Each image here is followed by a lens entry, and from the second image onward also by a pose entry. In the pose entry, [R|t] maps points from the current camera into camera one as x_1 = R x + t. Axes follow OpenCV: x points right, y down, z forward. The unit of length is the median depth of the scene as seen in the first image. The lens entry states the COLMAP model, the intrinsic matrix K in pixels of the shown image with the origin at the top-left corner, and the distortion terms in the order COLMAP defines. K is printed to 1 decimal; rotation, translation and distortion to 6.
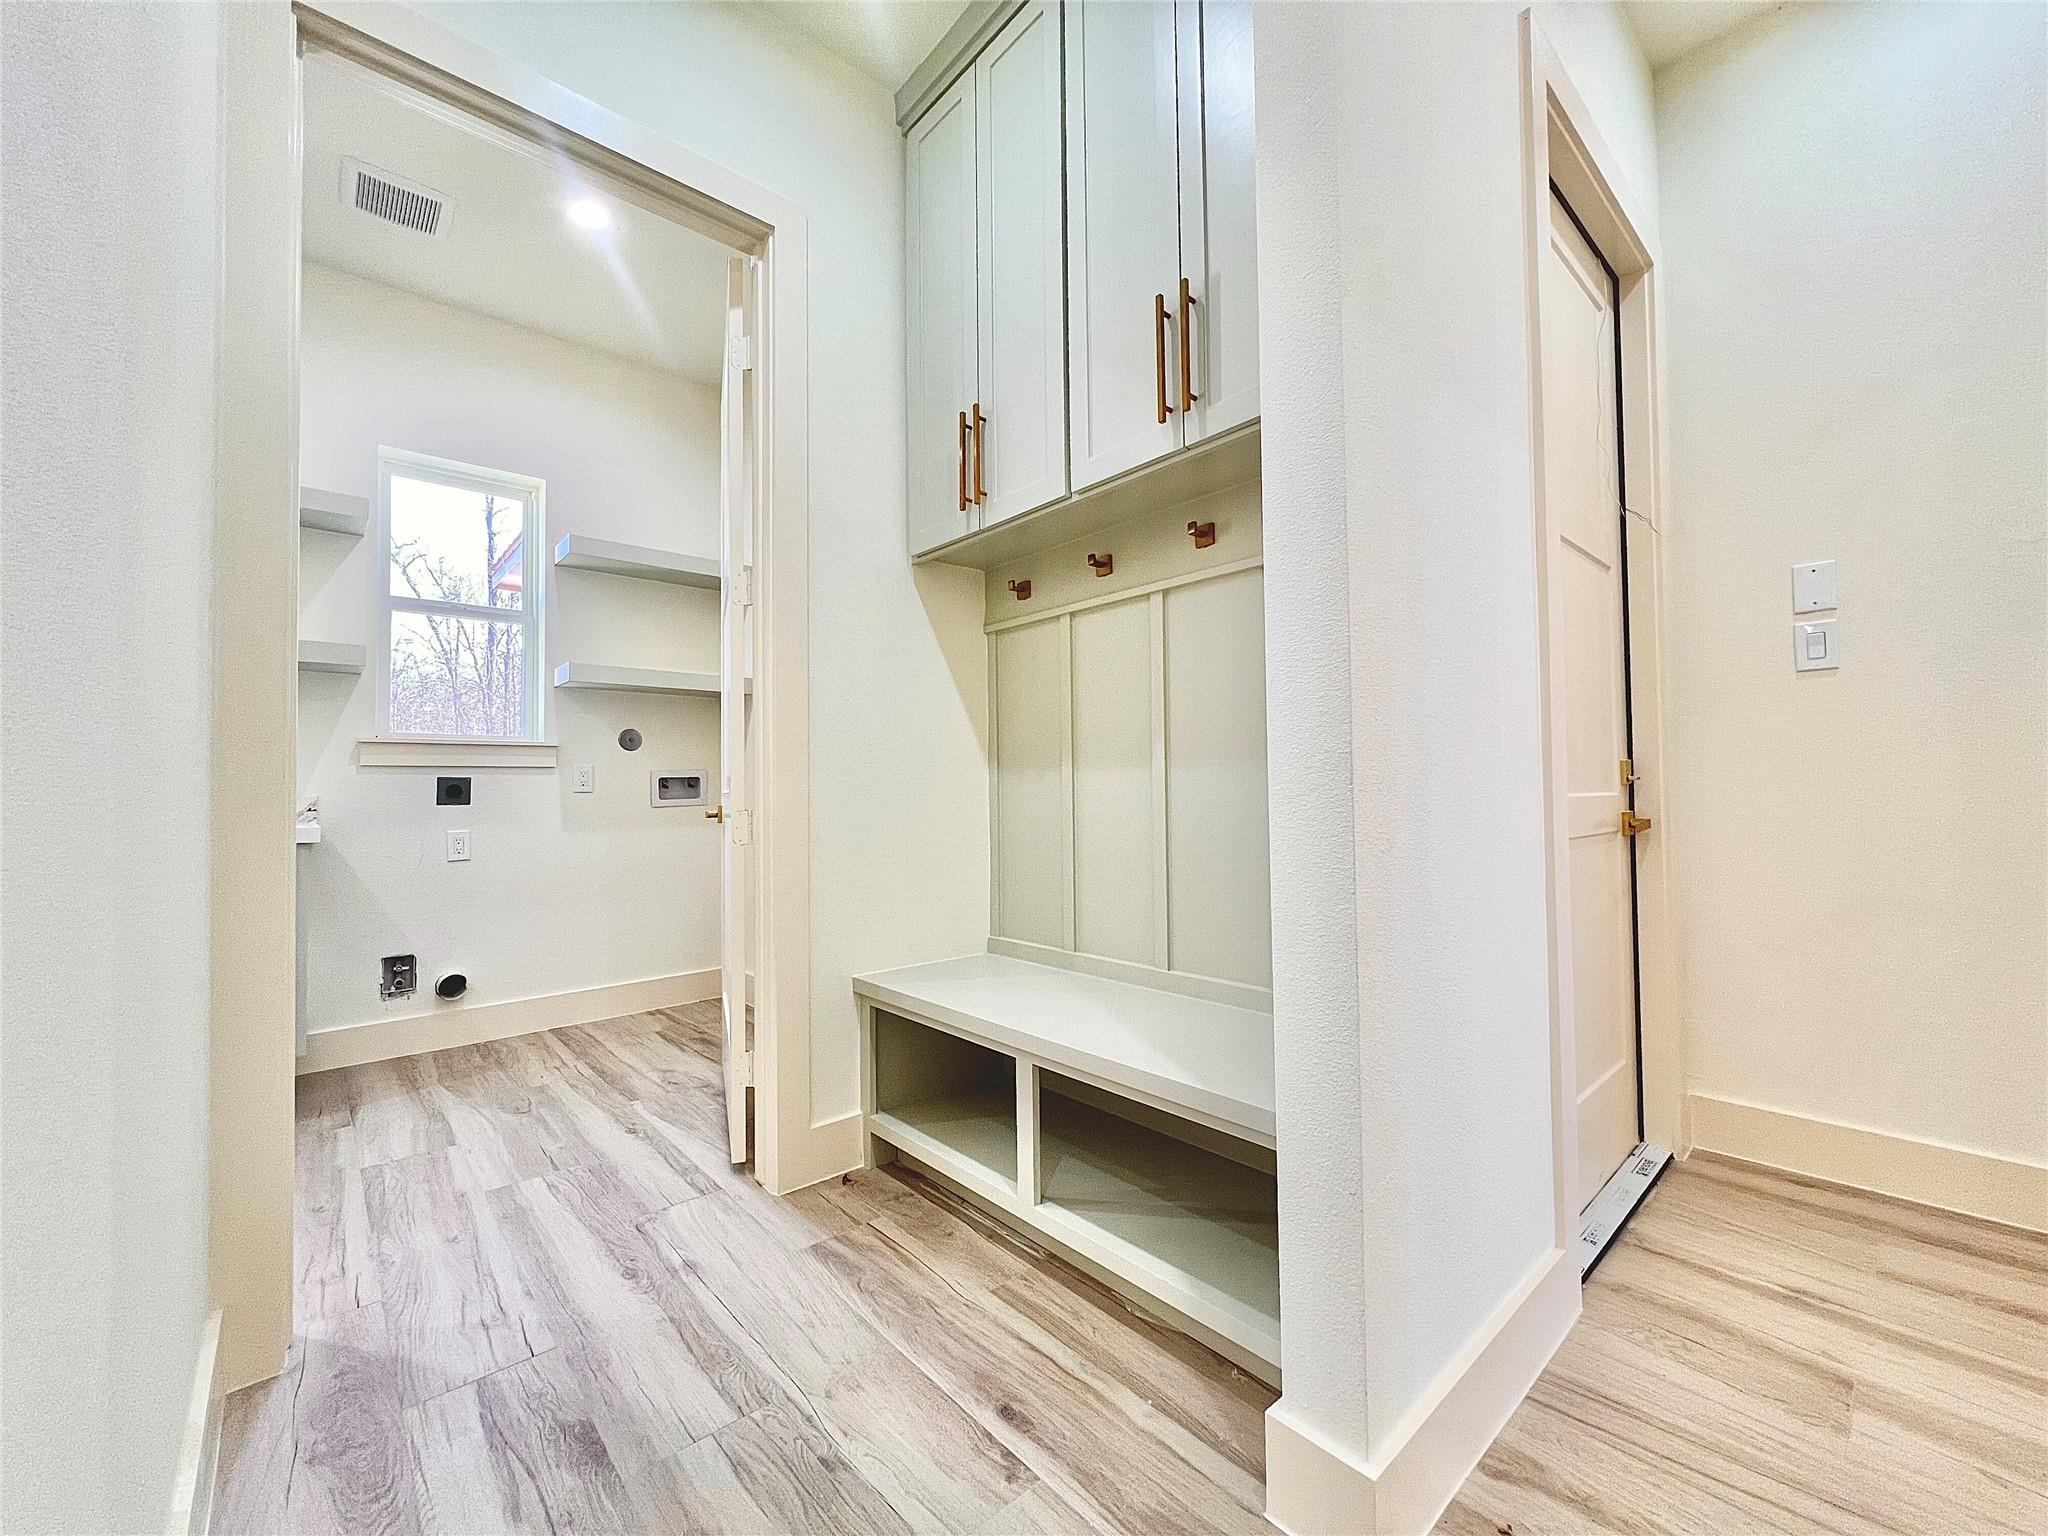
lens RADIAL K [[817.4, 0, 1024.0], [0, 817.4, 768.0], [0, 0, 1]] dist [0.001833, 0.000761]
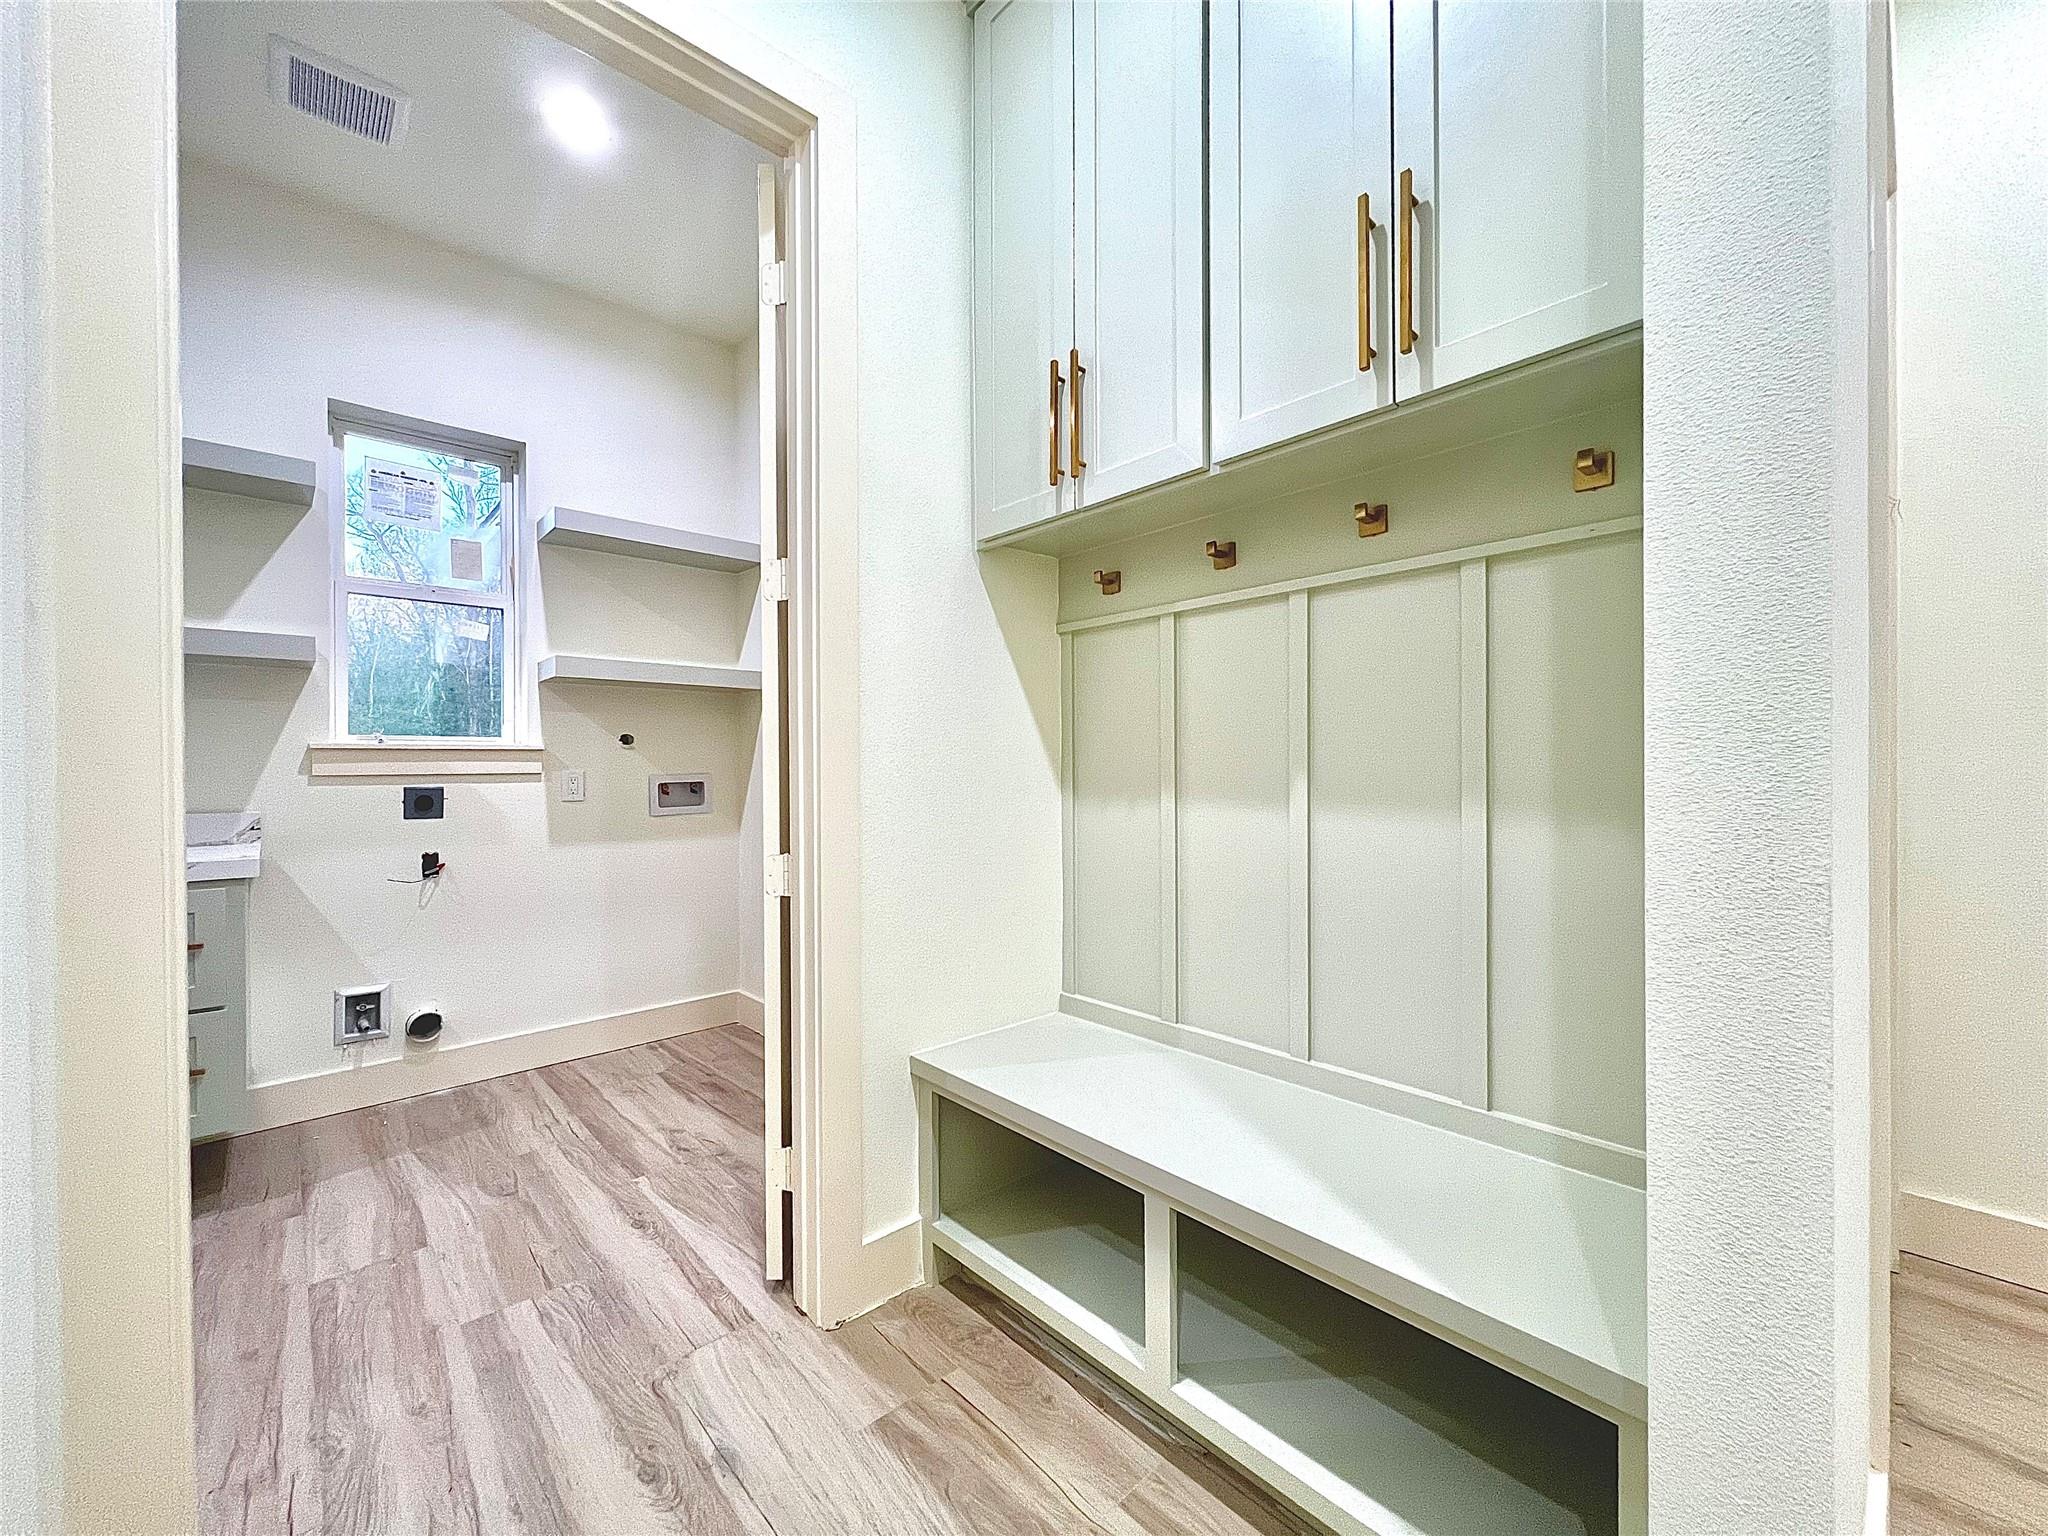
lens RADIAL K [[817.4, 0, 1024.0], [0, 817.4, 768.0], [0, 0, 1]] dist [0.001833, 0.000761]
pose [[0.999853, 0.006601, 0.015835, -0.111627], [-0.007059, 0.999553, 0.029037, -0.059601], [-0.015637, -0.029145, 0.999453, 0.185978]]
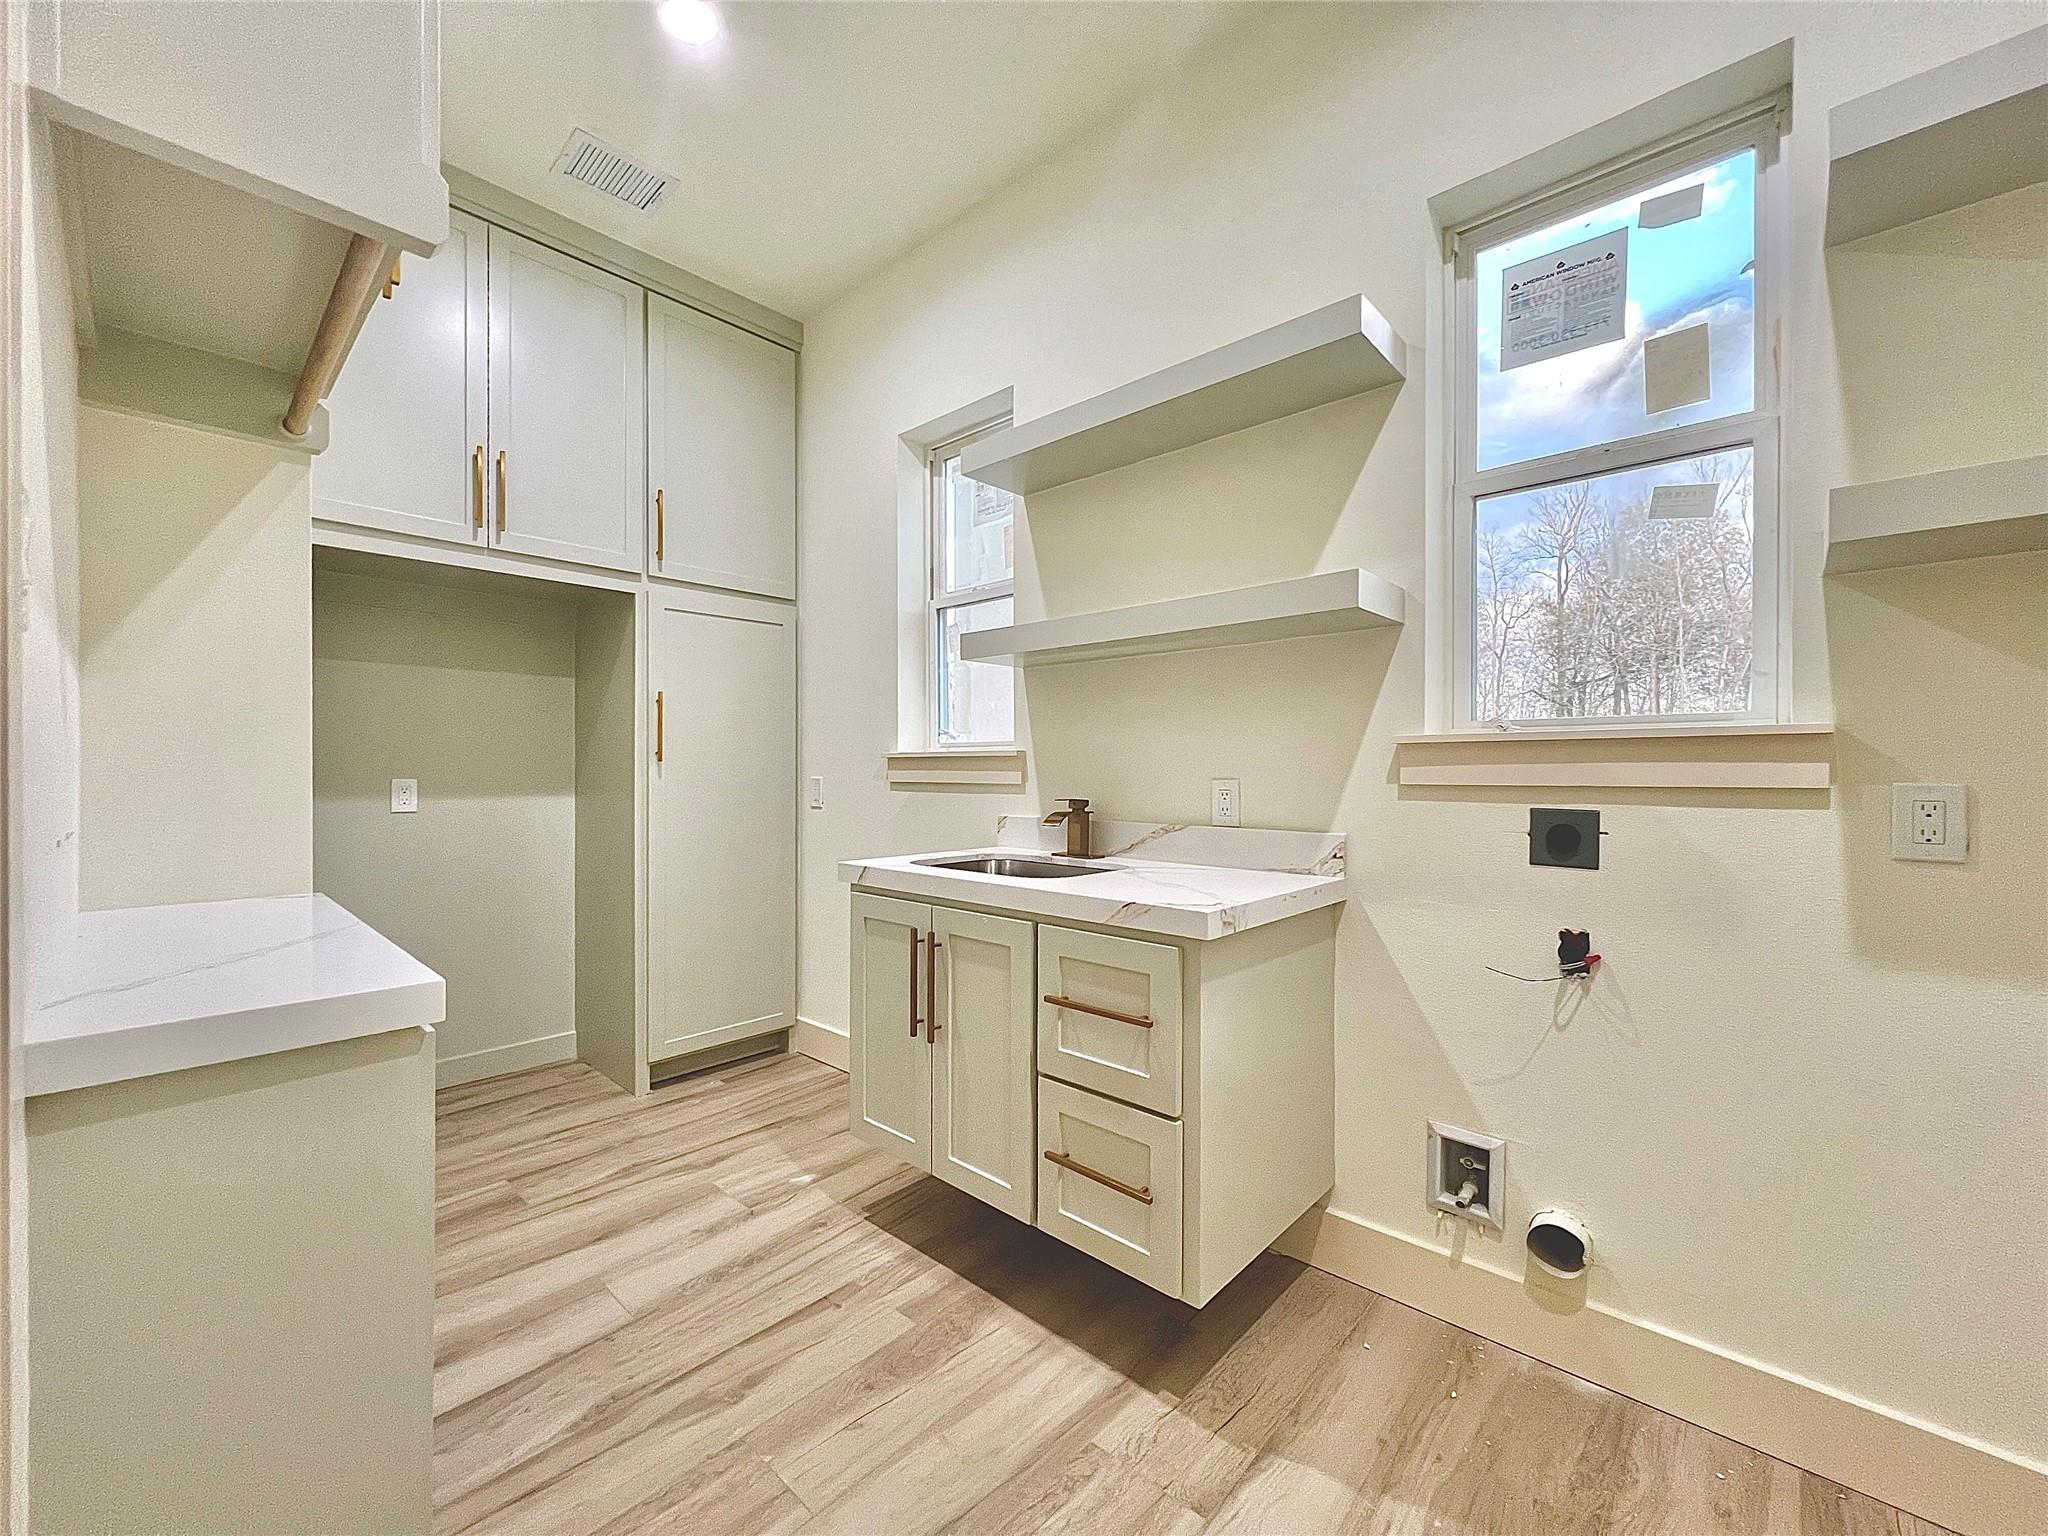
lens RADIAL K [[817.4, 0, 1024.0], [0, 817.4, 768.0], [0, 0, 1]] dist [0.001833, 0.000761]
pose [[0.094642, 0.013315, -0.995422, -0.385703], [0.027818, 0.999485, 0.016014, -0.045437], [0.995123, -0.029206, 0.094223, 0.987378]]
